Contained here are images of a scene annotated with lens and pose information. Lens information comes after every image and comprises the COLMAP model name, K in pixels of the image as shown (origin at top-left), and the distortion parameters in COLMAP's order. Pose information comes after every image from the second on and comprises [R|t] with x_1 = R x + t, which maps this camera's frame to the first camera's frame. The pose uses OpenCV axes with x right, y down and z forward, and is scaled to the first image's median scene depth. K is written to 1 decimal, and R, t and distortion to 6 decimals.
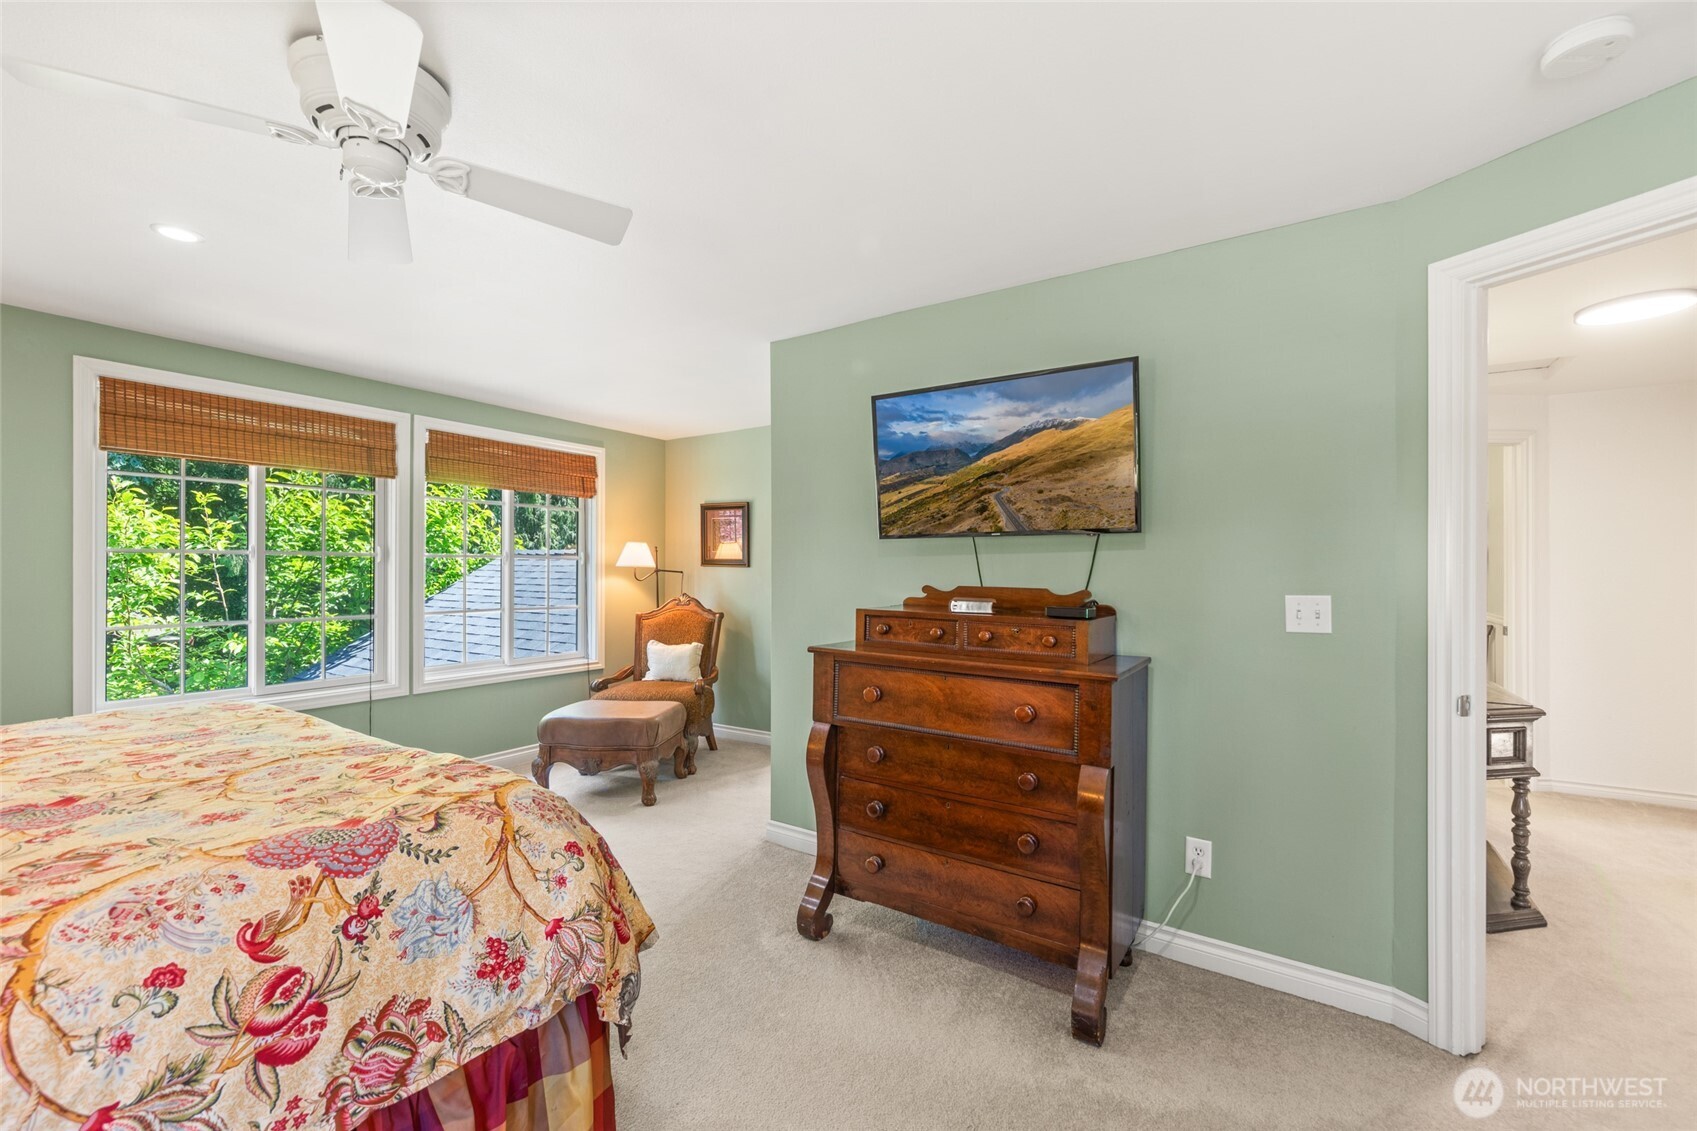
lens RADIAL K [[708.3, 0, 854.3], [0, 708.3, 569.8], [0, 0, 1]] dist [0.007019, -0.000738]
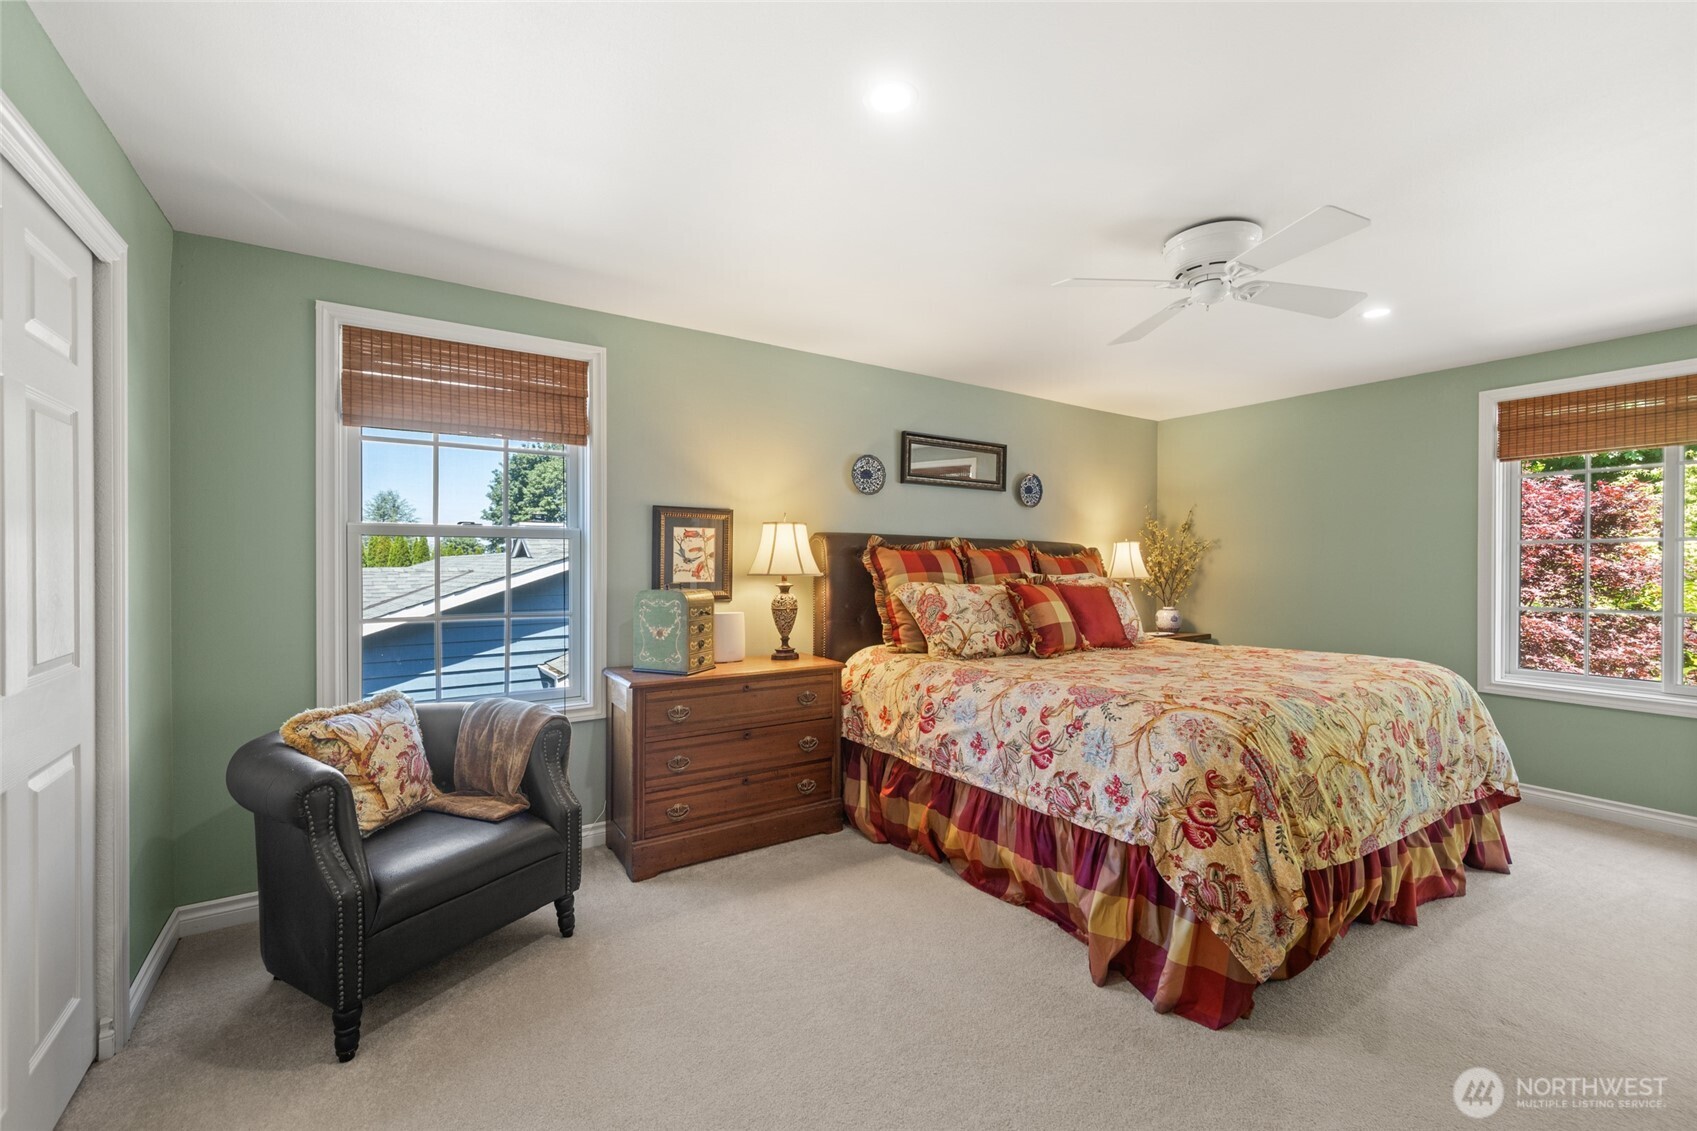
lens RADIAL K [[708.3, 0, 856.6], [0, 708.3, 563.8], [0, 0, 1]] dist [0.007019, -0.000738]
pose [[-0.385820, 0.004279, -0.922564, 1.386017], [0.001287, 0.999991, 0.004100, 0.010113], [0.922573, 0.000395, -0.385822, 1.174929]]
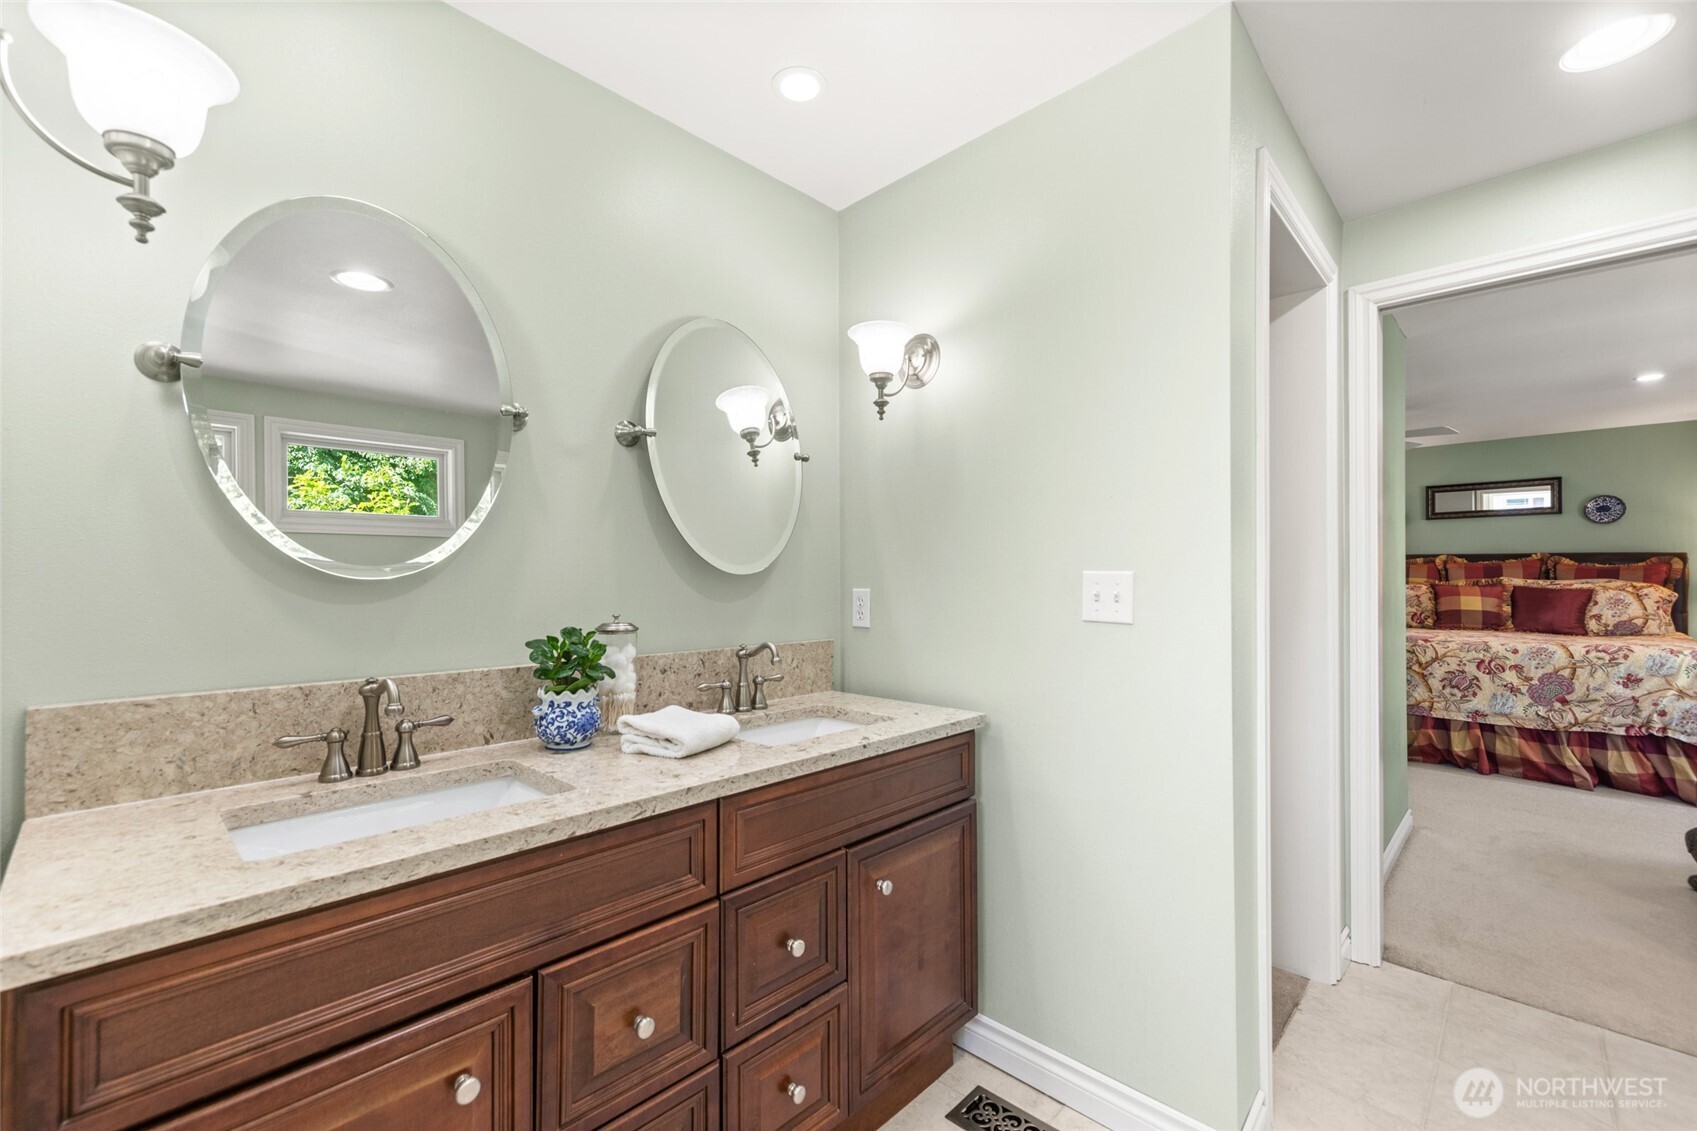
lens RADIAL K [[708.3, 0, 843.2], [0, 708.3, 574.1], [0, 0, 1]] dist [0.007019, -0.000738]
pose [[-0.982806, 0.008055, 0.184464, 1.417049], [0.006685, 0.999945, -0.008049, 0.039326], [-0.184519, -0.006678, -0.982806, 4.902719]]
